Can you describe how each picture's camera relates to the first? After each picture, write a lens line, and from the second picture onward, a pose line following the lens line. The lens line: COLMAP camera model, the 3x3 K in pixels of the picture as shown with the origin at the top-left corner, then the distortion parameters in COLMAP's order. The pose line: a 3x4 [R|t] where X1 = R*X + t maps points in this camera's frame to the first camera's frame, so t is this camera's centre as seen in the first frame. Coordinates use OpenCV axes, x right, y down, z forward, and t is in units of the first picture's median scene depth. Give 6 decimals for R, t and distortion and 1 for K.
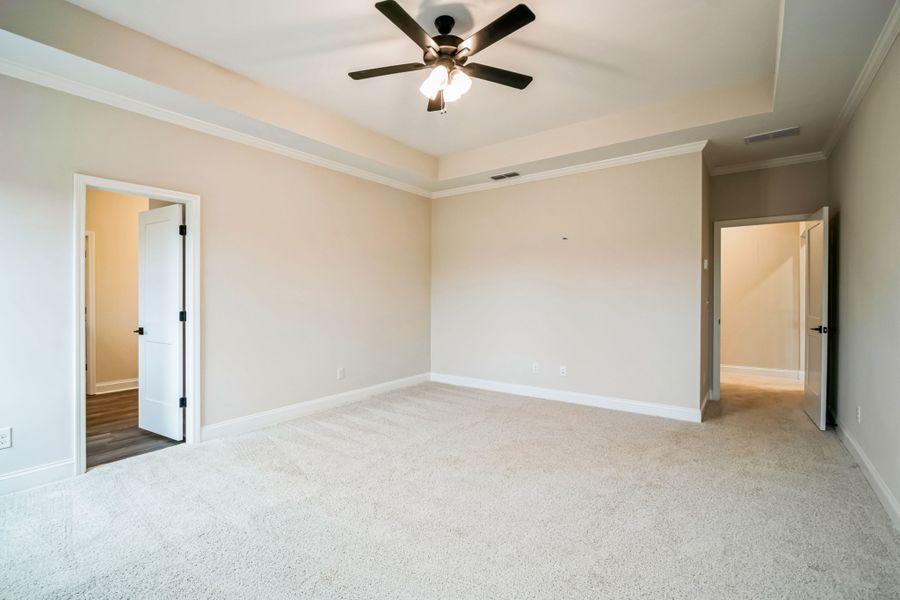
lens RADIAL K [[417.6, 0, 445.1], [0, 417.6, 299.8], [0, 0, 1]] dist [-0.012879, 0.000157]
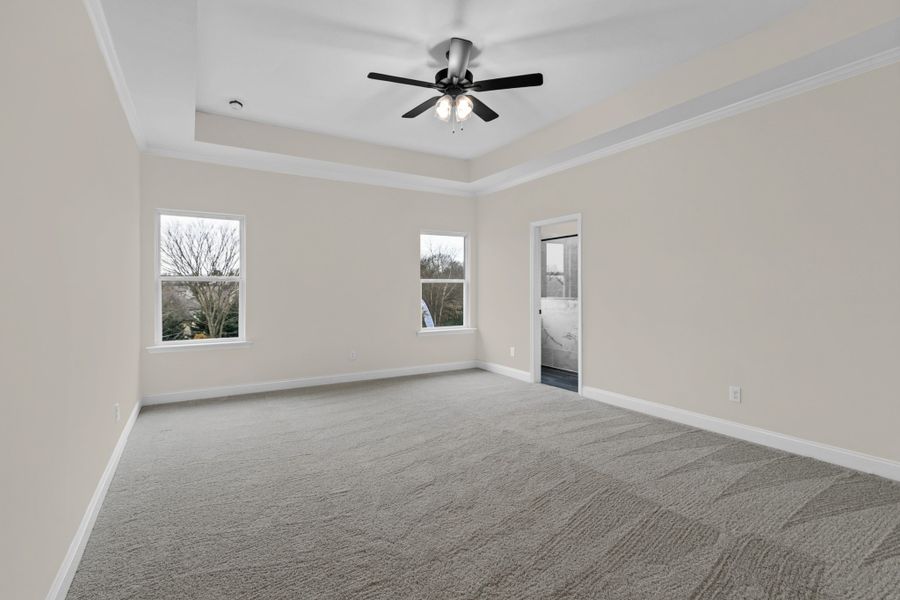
lens RADIAL K [[417.6, 0, 445.1], [0, 417.6, 299.8], [0, 0, 1]] dist [-0.012879, 0.000157]
pose [[-0.373656, 0.031510, -0.927032, 0.700418], [-0.006685, 0.999305, 0.036661, -0.023030], [0.927543, 0.019896, -0.373186, 0.870094]]
